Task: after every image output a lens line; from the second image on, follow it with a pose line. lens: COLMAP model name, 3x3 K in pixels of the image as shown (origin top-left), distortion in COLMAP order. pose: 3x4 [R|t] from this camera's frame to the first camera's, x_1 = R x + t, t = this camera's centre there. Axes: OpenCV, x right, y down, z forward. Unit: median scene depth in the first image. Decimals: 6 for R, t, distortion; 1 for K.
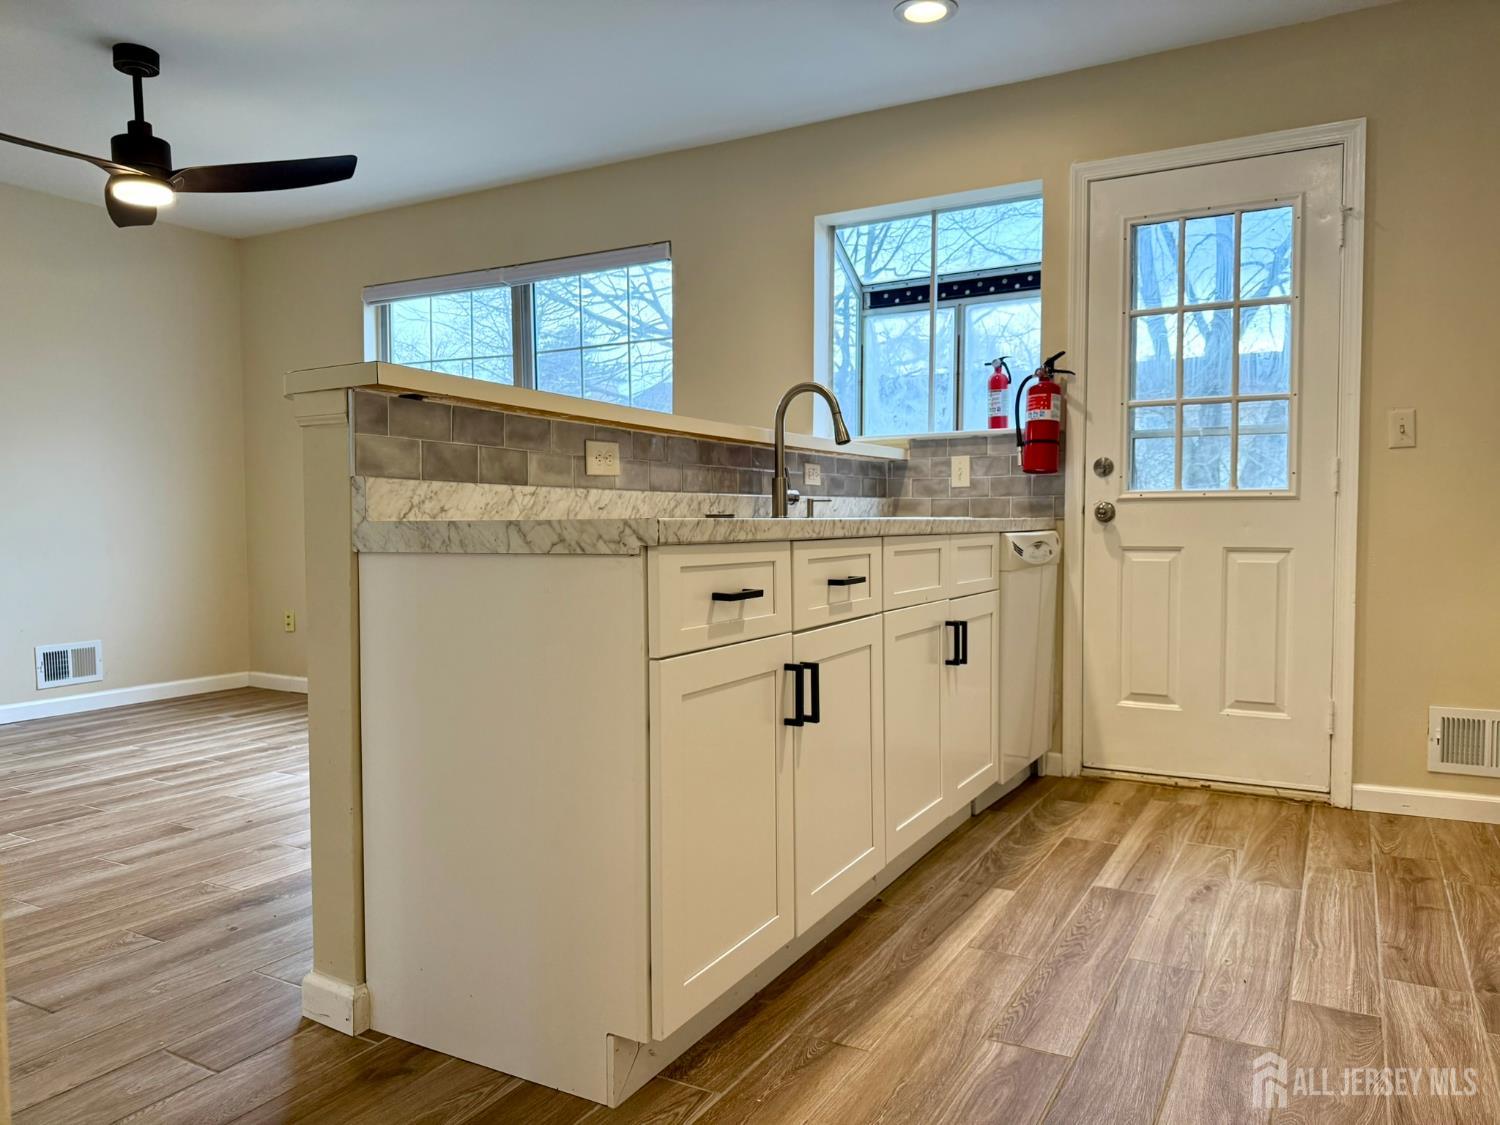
lens RADIAL K [[1049.7, 0, 761.6], [0, 1049.7, 559.2], [0, 0, 1]] dist [0.055293, -0.055524]
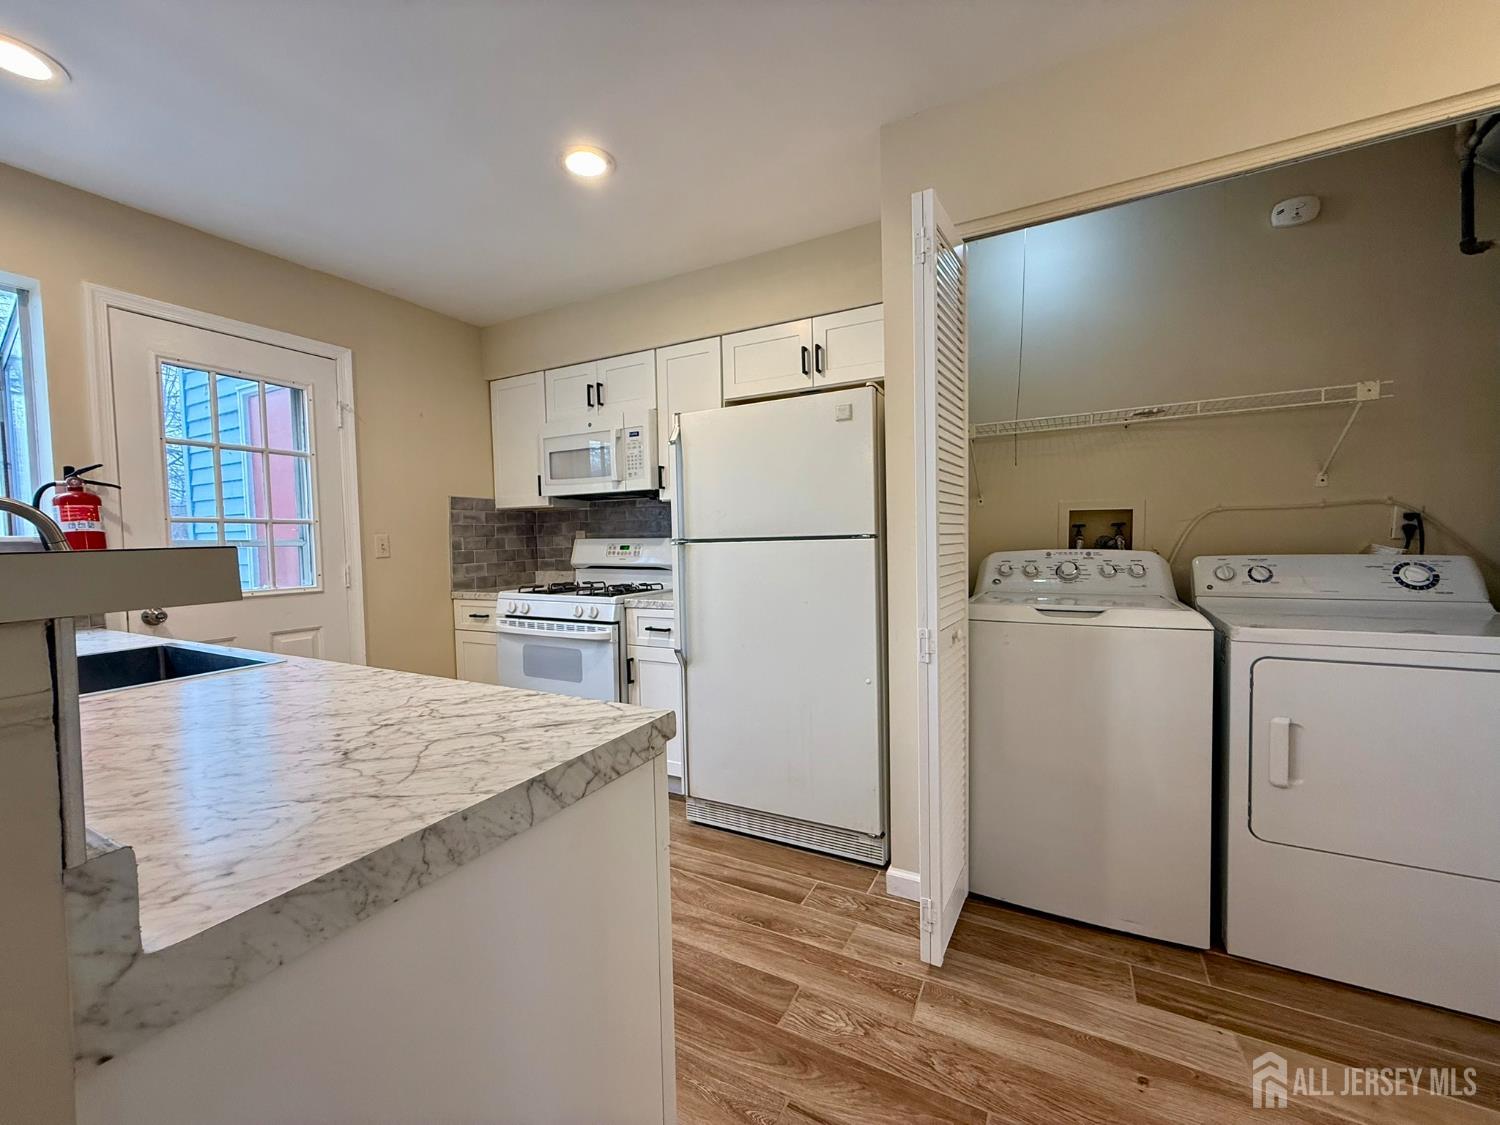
lens RADIAL K [[593.4, 0, 749.1], [0, 593.4, 563.6], [0, 0, 1]] dist [-0.005312, -0.000584]
pose [[-0.015510, -0.038228, 0.999149, -0.303590], [0.058084, 0.997547, 0.039068, -0.090467], [-0.998191, 0.058641, -0.013251, 0.403762]]
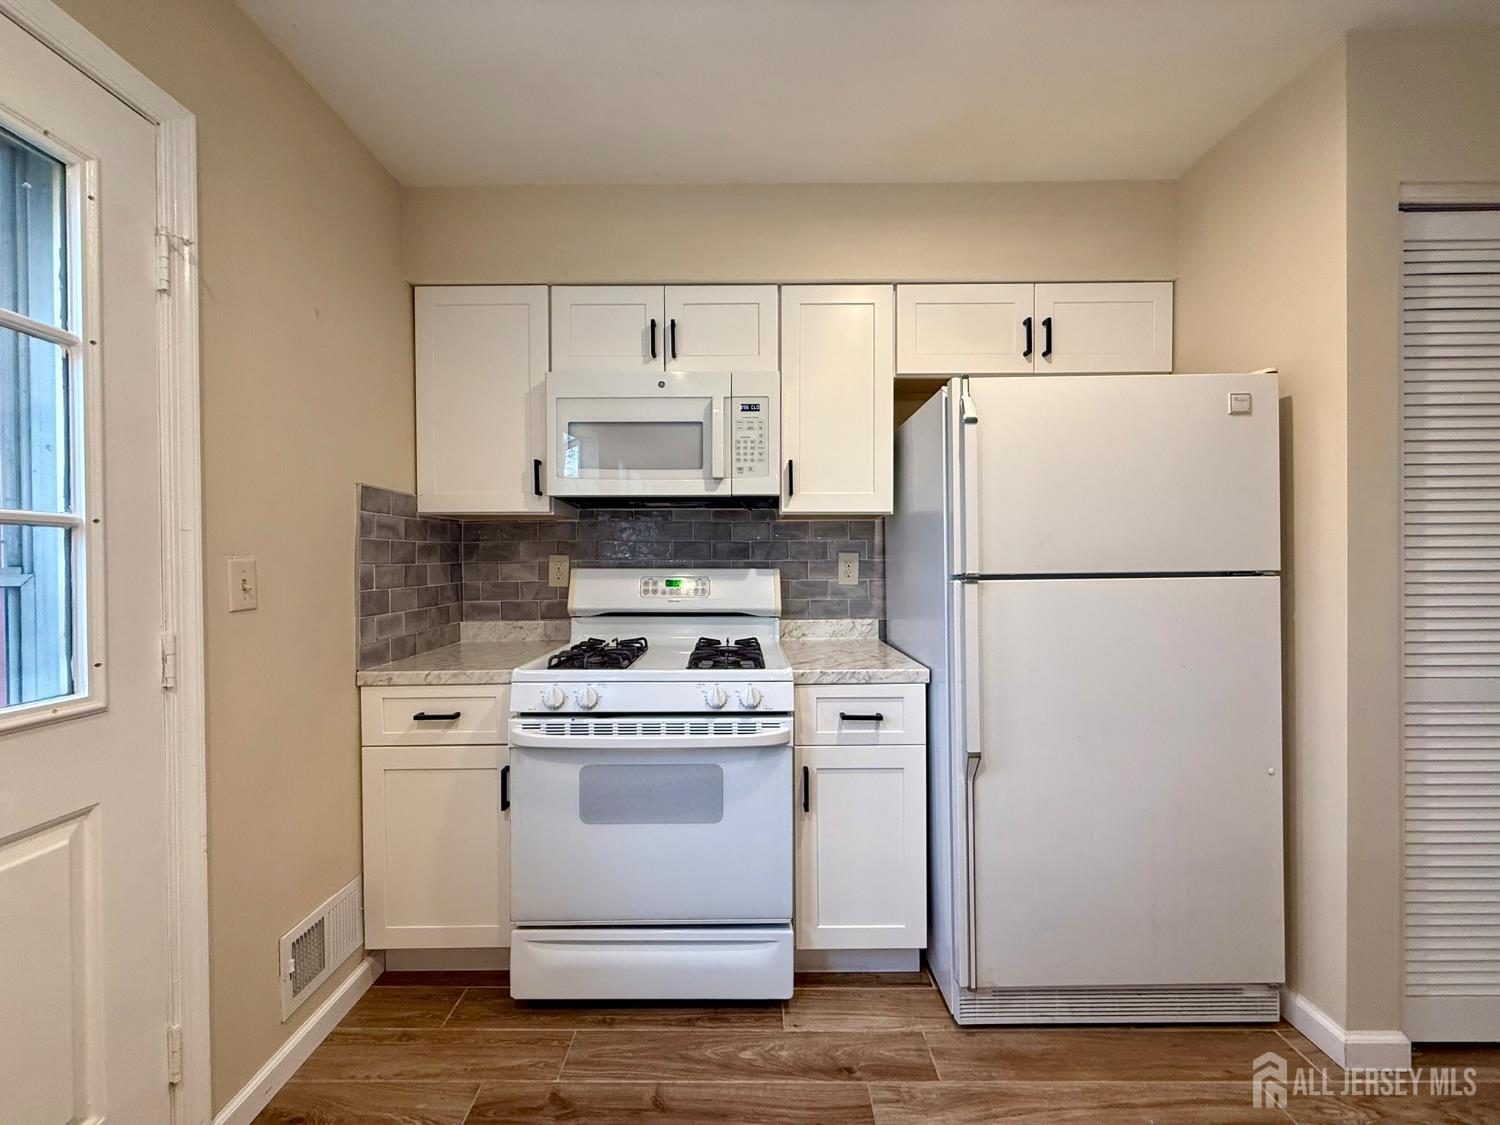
lens RADIAL K [[593.4, 0, 744.8], [0, 593.4, 563.1], [0, 0, 1]] dist [-0.005312, -0.000584]
pose [[-0.476471, 0.004155, 0.879180, 0.077275], [0.042885, 0.998908, 0.018521, -0.119109], [-0.878143, 0.046529, -0.476129, 0.813395]]
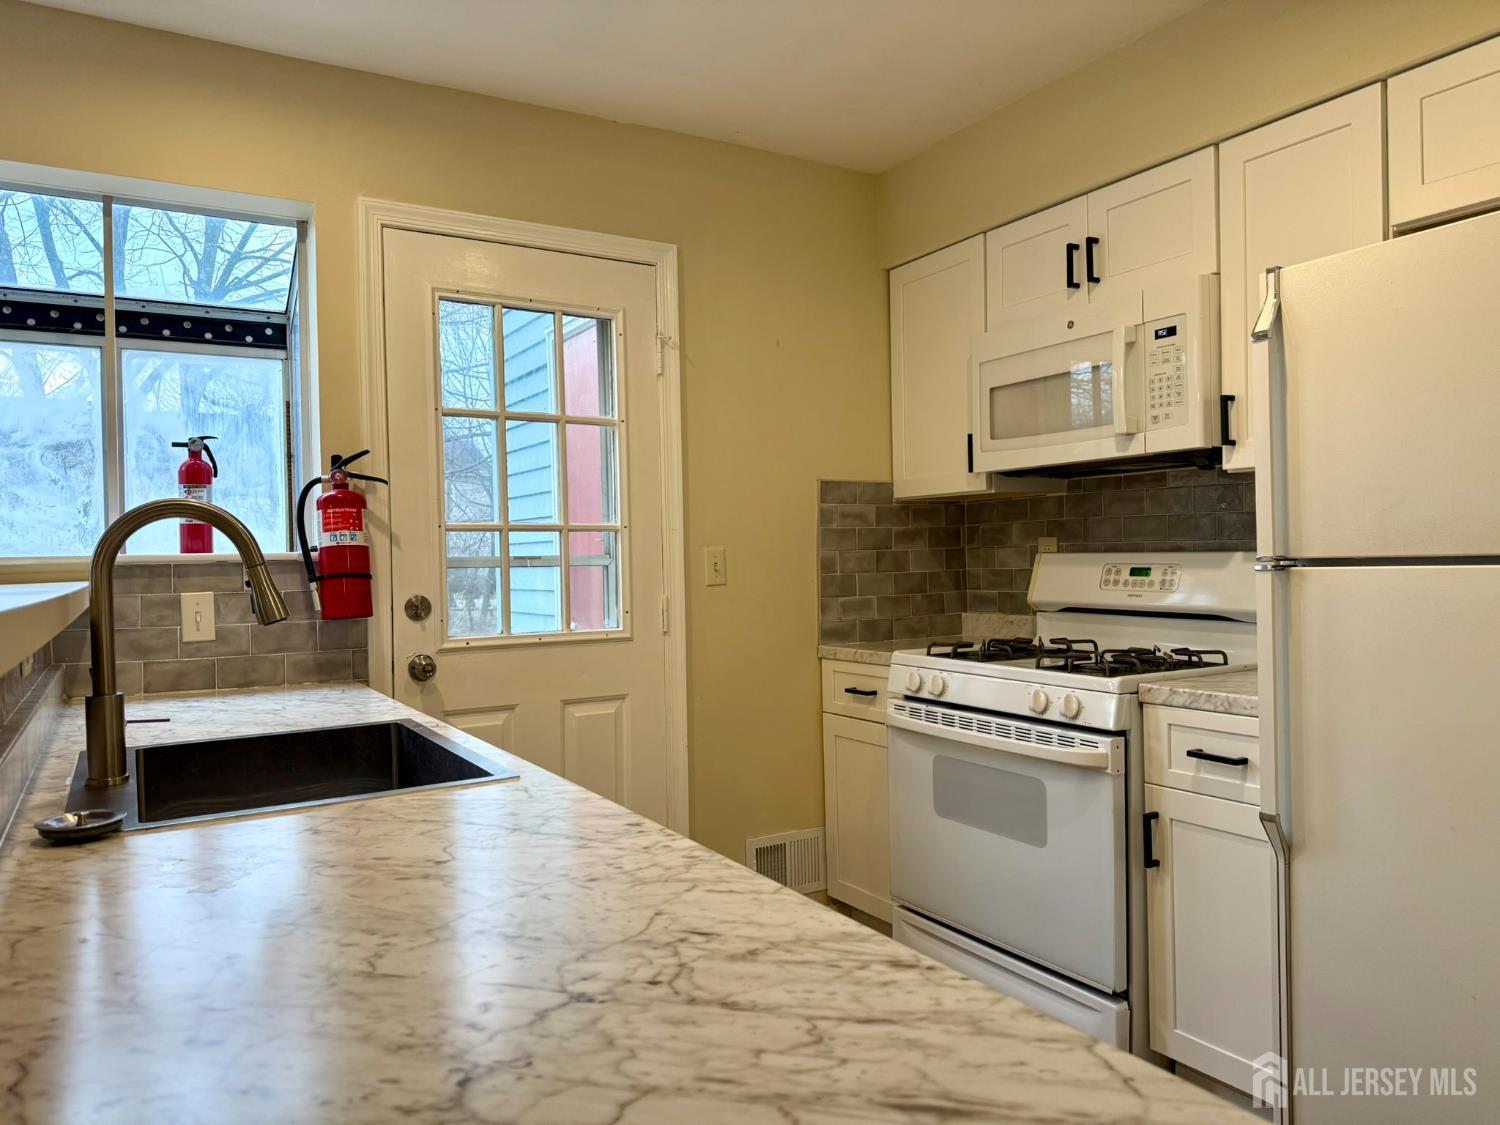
lens RADIAL K [[1049.7, 0, 741.5], [0, 1049.7, 569.8], [0, 0, 1]] dist [0.055293, -0.055524]
pose [[0.521506, -0.015378, 0.853109, -0.206201], [0.049637, 0.998691, -0.012341, -0.097046], [-0.851802, 0.048782, 0.521587, 0.424787]]
